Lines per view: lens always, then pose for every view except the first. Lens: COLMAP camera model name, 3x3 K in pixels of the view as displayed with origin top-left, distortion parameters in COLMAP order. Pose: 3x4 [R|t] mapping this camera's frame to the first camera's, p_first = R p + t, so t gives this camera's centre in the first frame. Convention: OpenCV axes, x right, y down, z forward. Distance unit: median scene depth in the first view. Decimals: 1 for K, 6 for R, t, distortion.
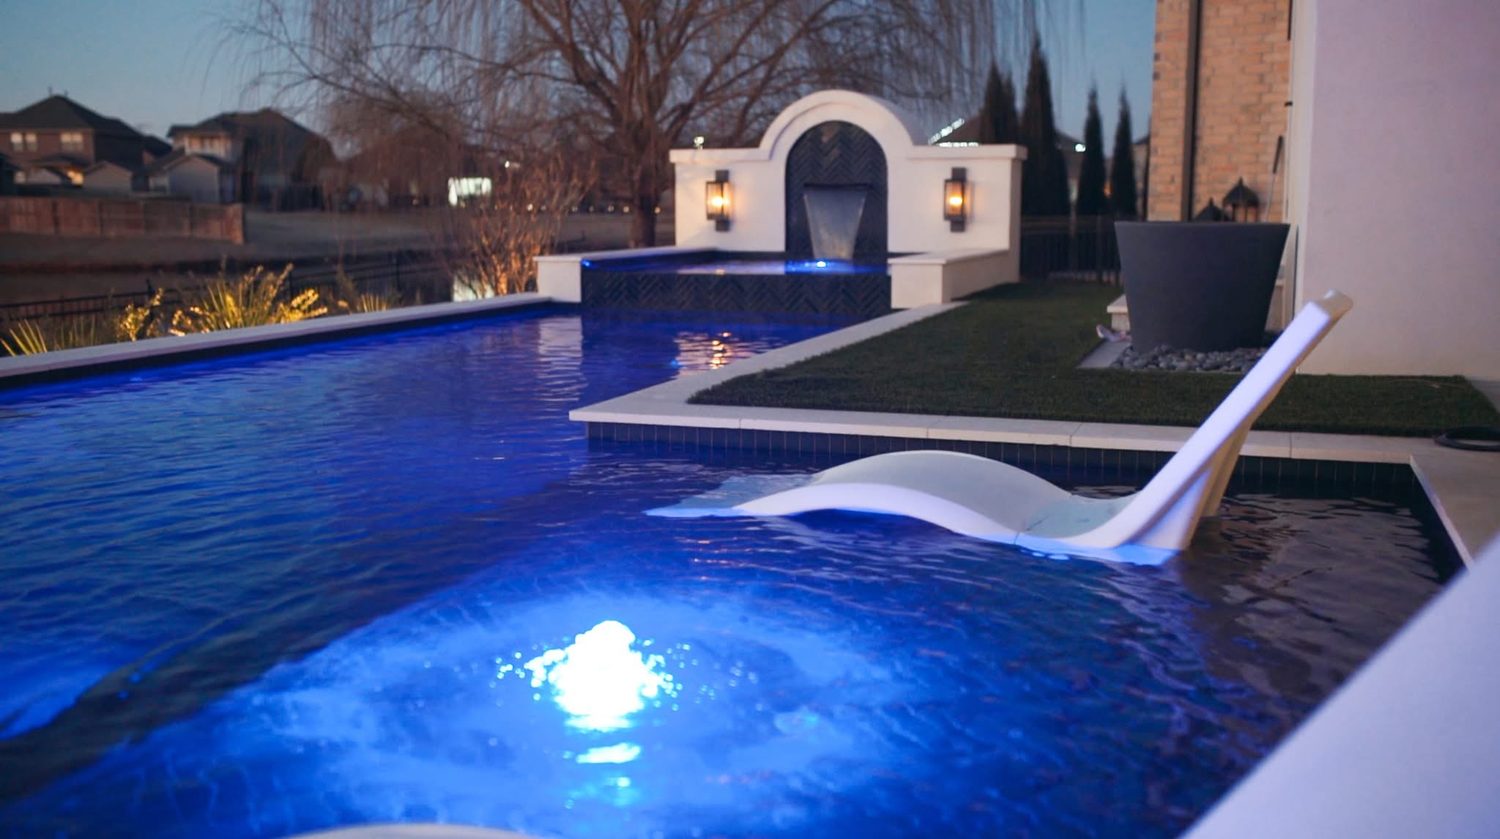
lens RADIAL K [[1466.9, 0, 750.0], [0, 1466.9, 419.5], [0, 0, 1]] dist [0.002808, 0.007315]
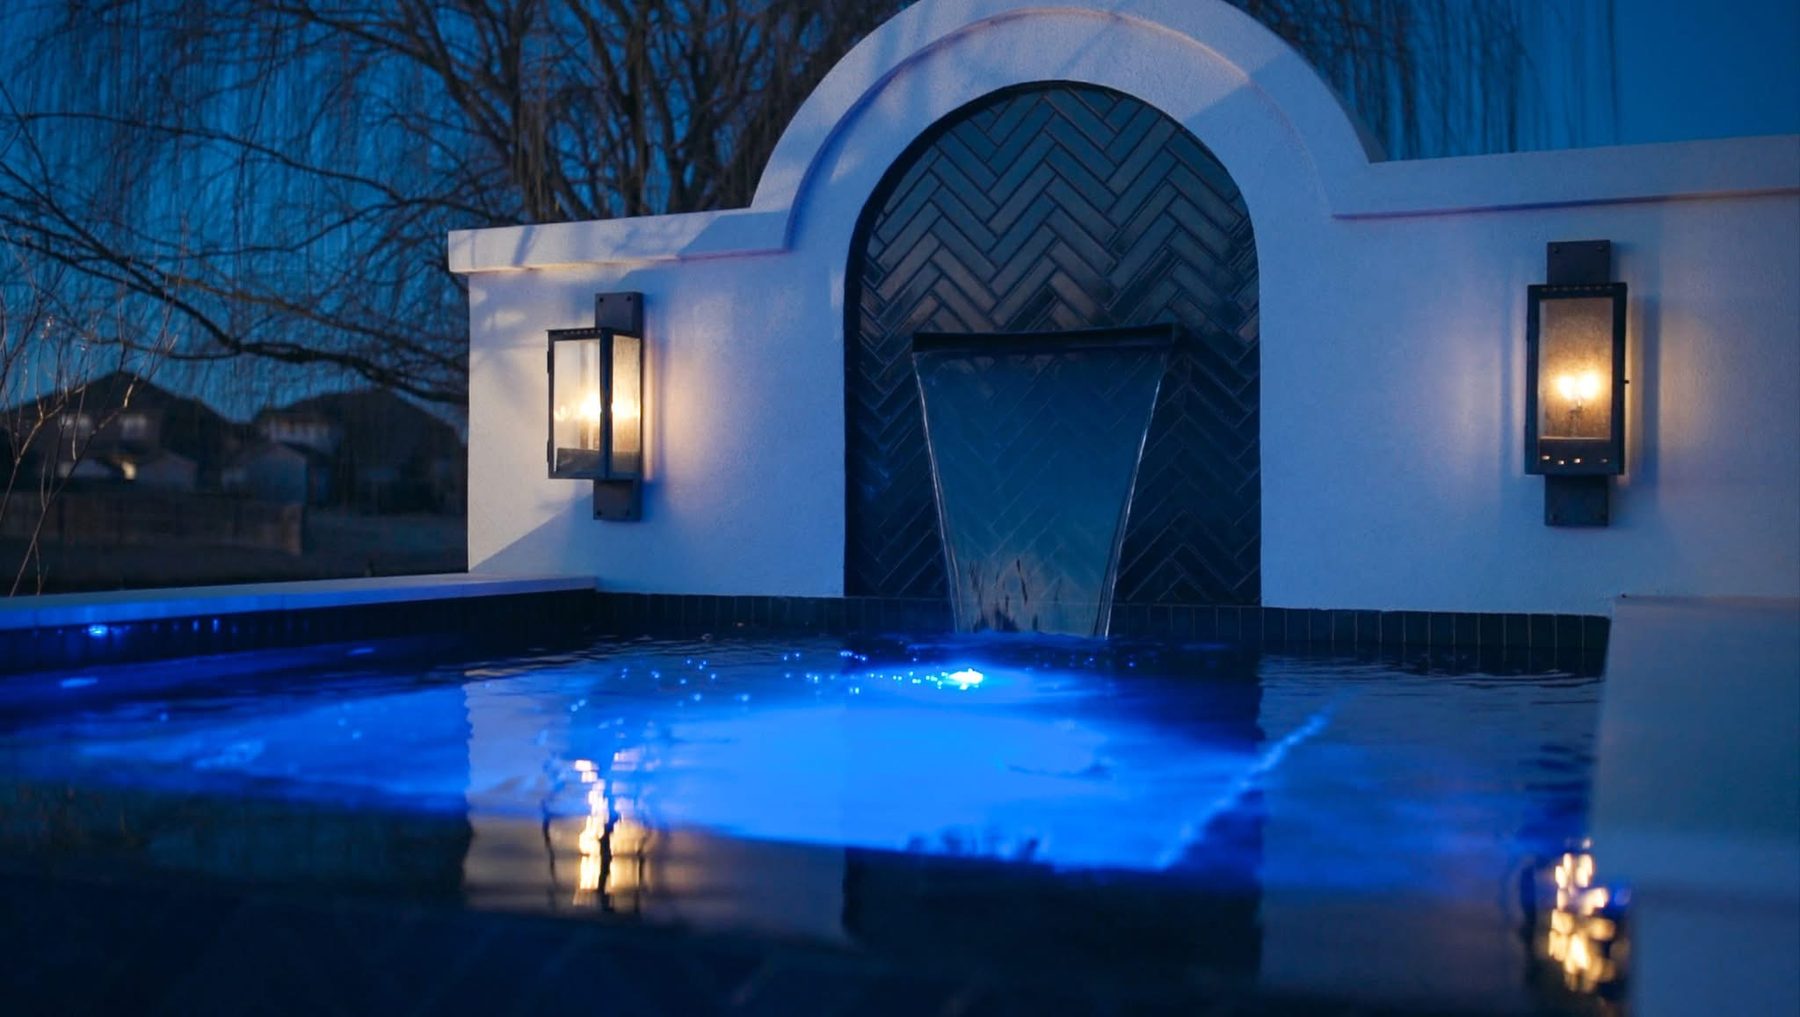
lens RADIAL K [[1793.6, 0, 900.0], [0, 1793.6, 508.5], [0, 0, 1]] dist [-0.009865, -0.004460]
pose [[0.998610, 0.006278, -0.052338, 0.049543], [-0.013905, 0.989088, -0.146668, -0.084322], [0.050846, 0.147192, 0.987800, 0.690604]]
